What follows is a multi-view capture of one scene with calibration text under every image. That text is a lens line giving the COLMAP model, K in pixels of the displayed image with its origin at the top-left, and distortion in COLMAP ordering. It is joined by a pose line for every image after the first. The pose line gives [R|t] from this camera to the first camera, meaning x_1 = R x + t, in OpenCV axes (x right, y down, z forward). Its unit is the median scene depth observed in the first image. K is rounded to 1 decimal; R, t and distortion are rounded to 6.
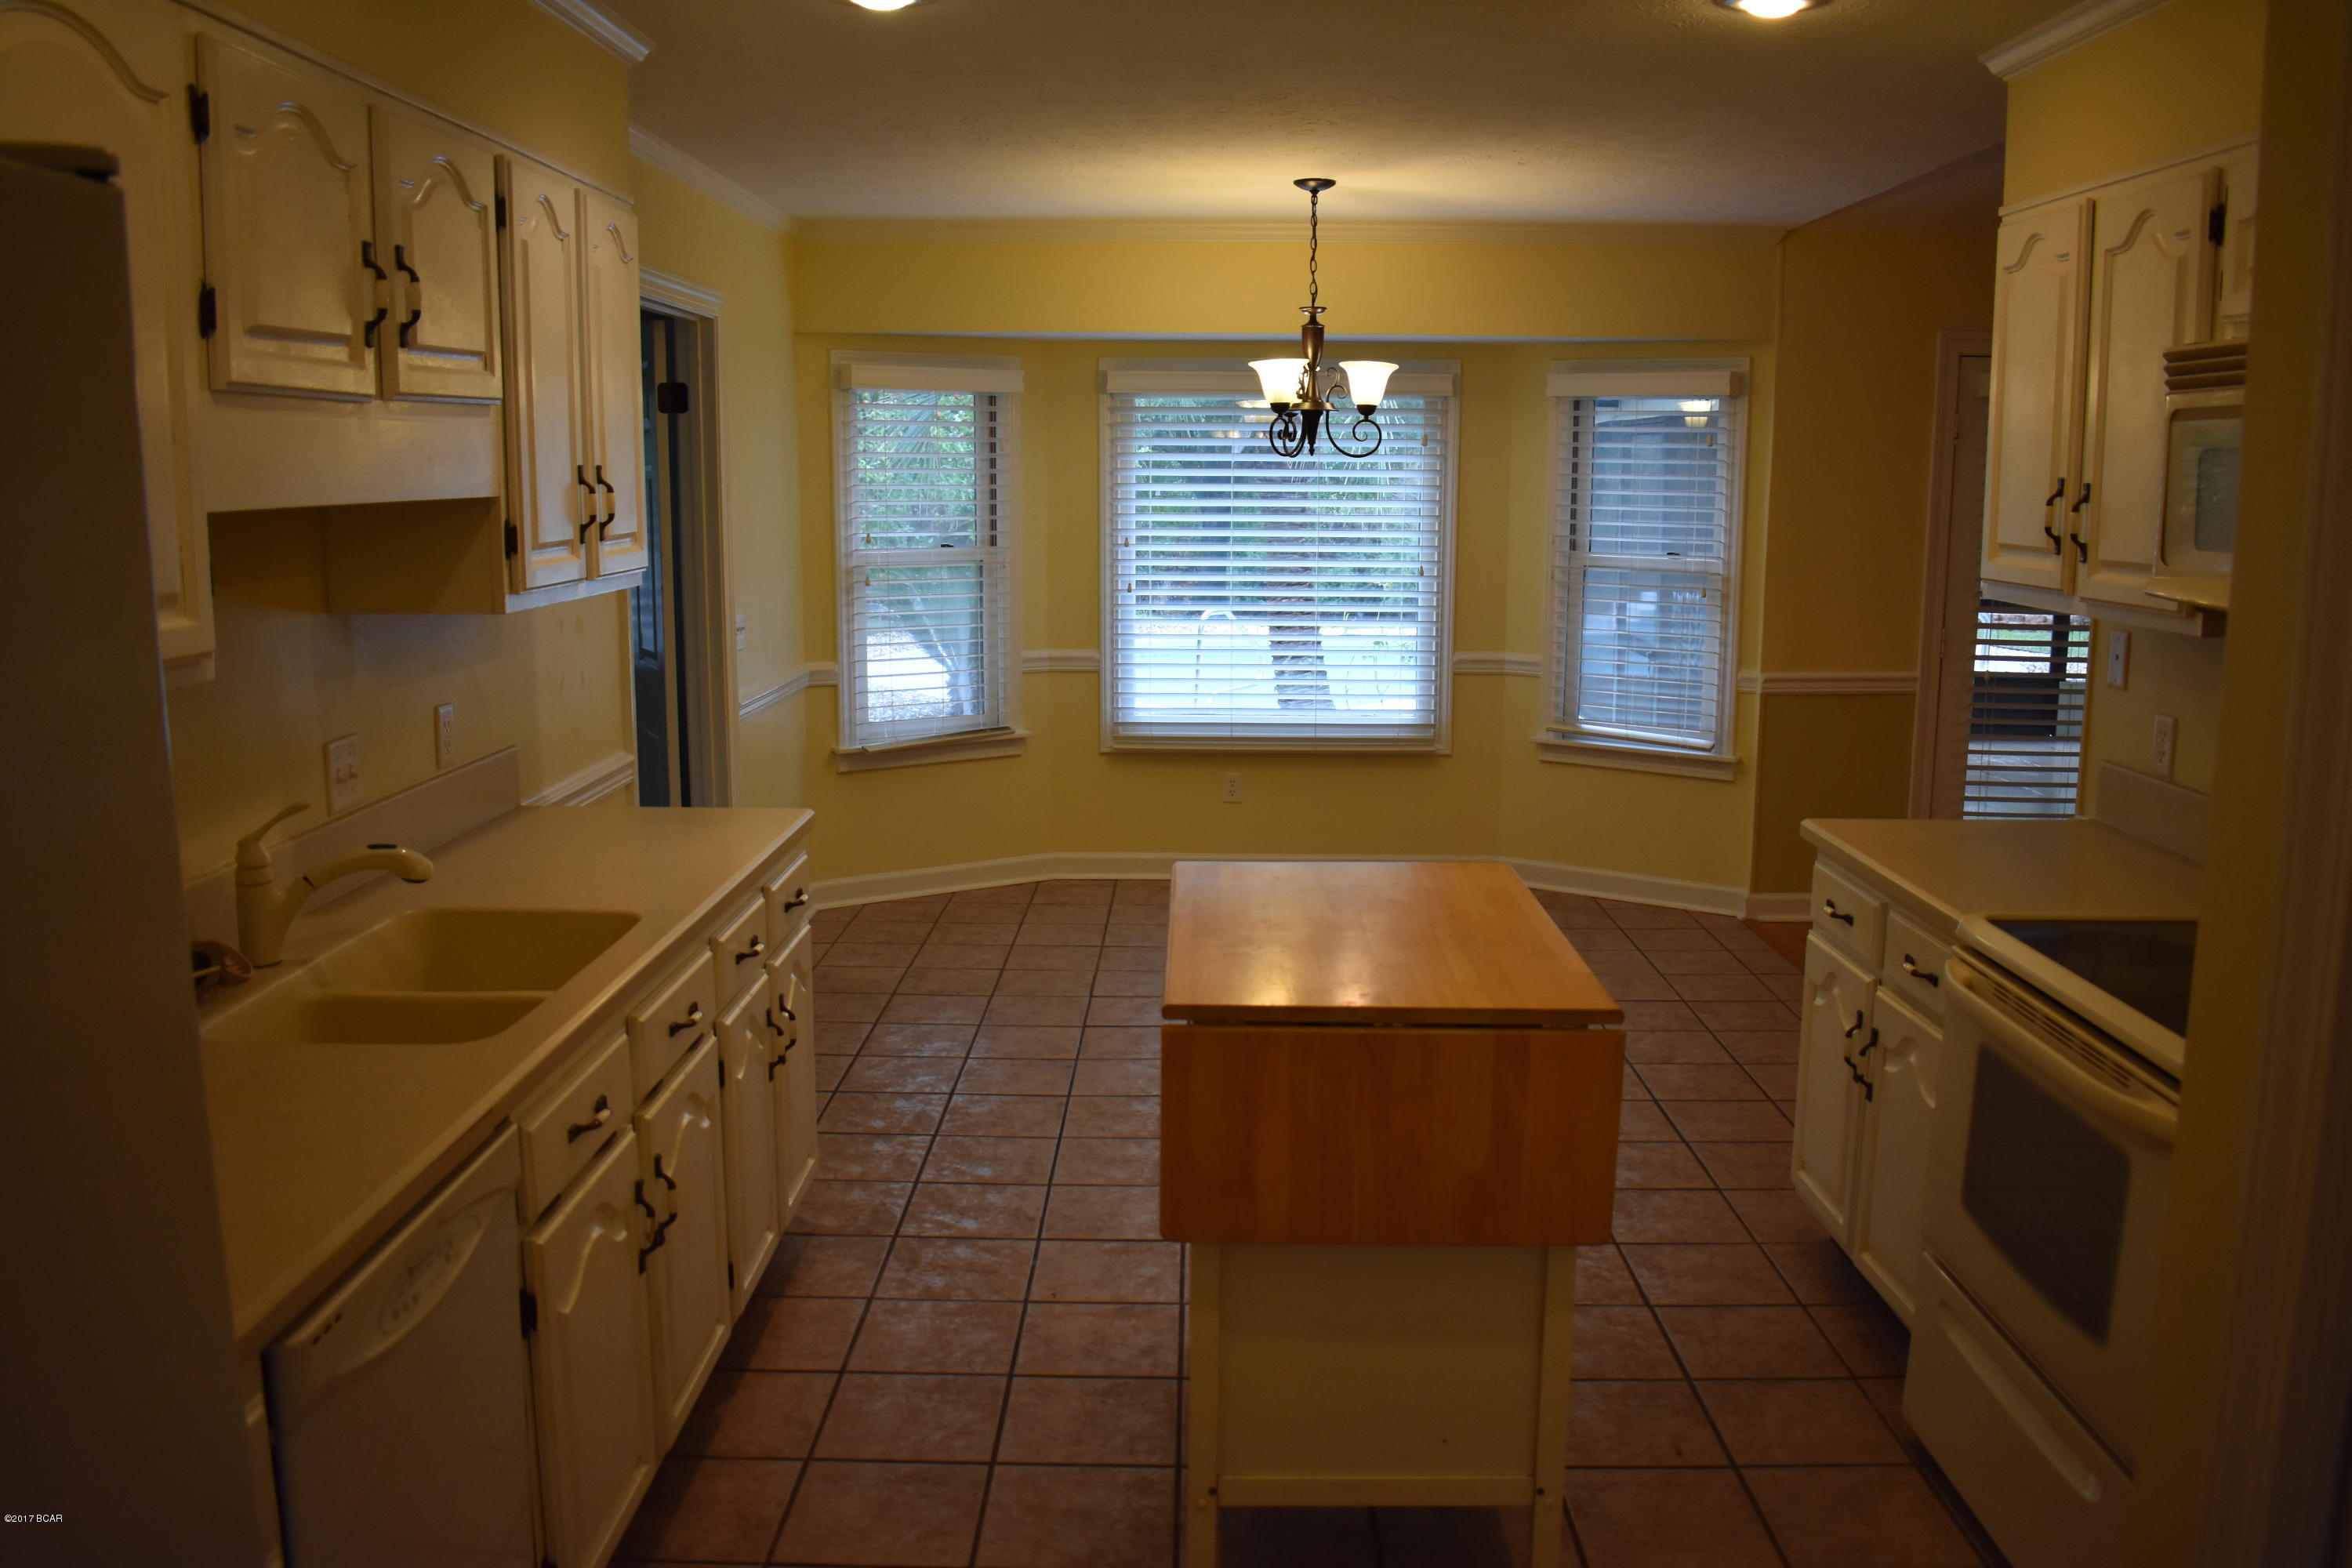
lens RADIAL K [[1872.2, 0, 1174.1], [0, 1872.2, 784.3], [0, 0, 1]] dist [-0.073392, 0.001517]
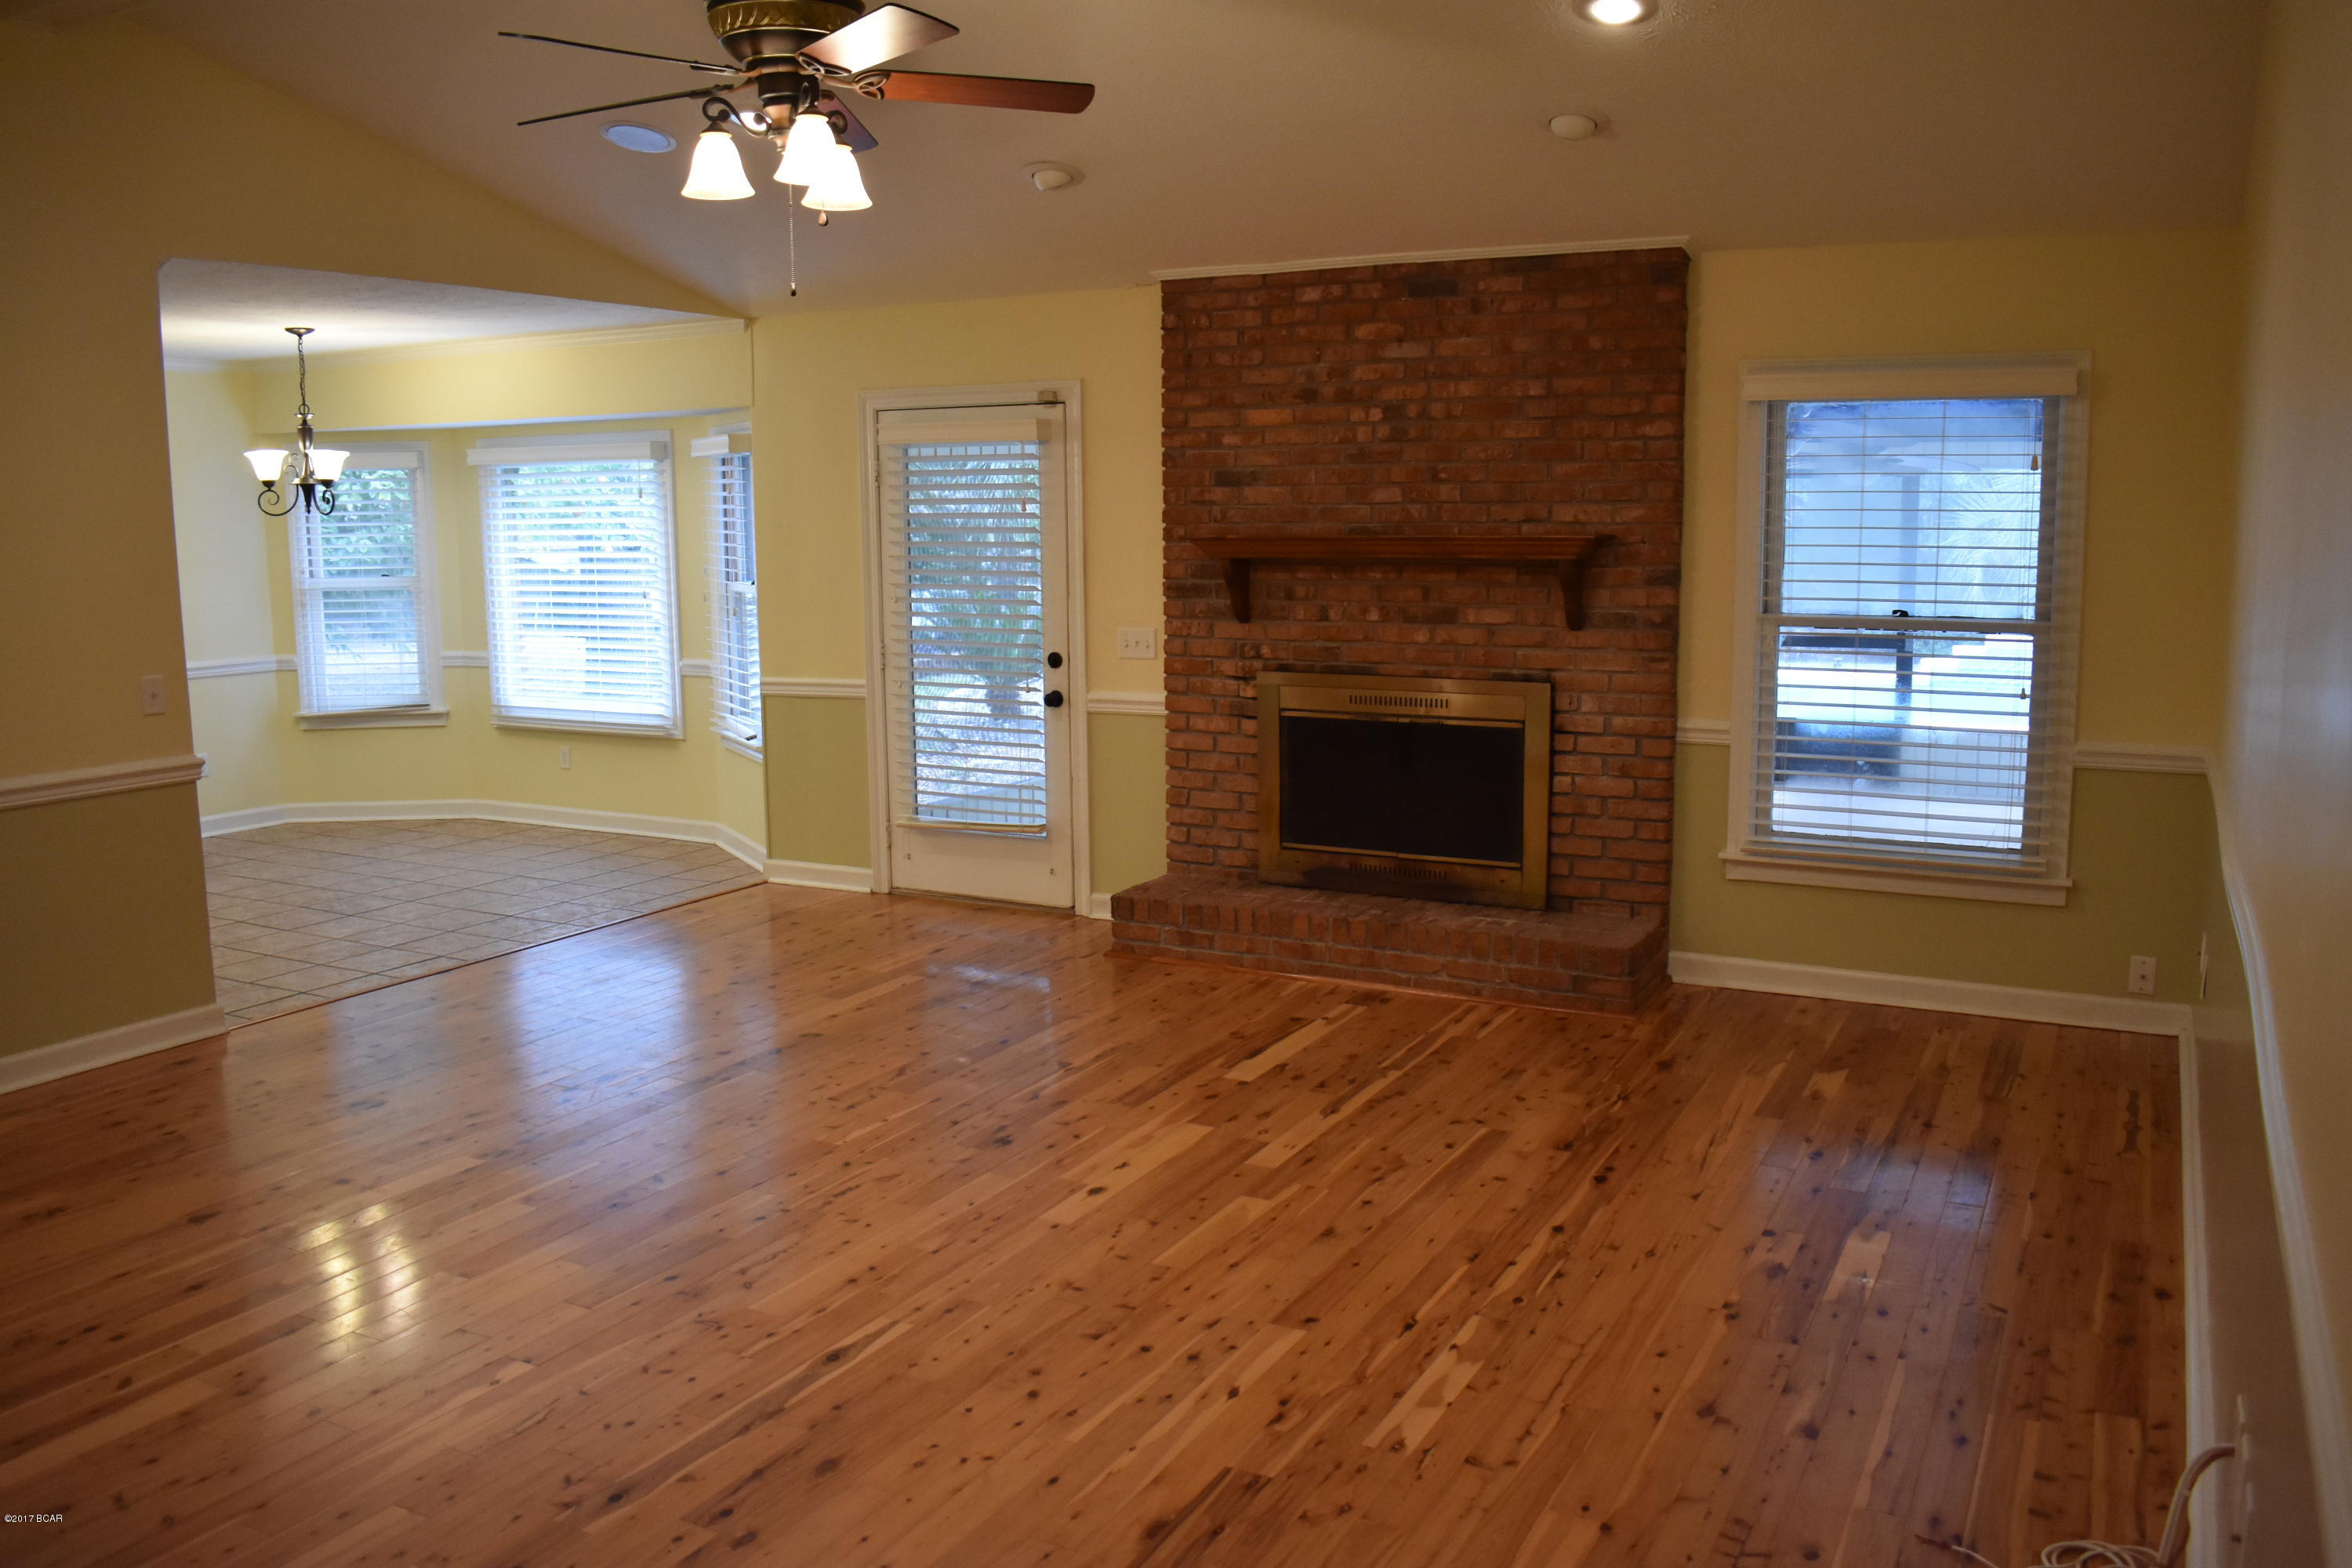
lens RADIAL K [[1872.2, 0, 1177.1], [0, 1872.2, 781.2], [0, 0, 1]] dist [-0.073392, 0.001517]
pose [[0.893640, 0.056122, -0.445261, 1.086015], [-0.064046, 0.997943, -0.002757, -0.005952], [0.444191, 0.030981, 0.895396, 0.013010]]
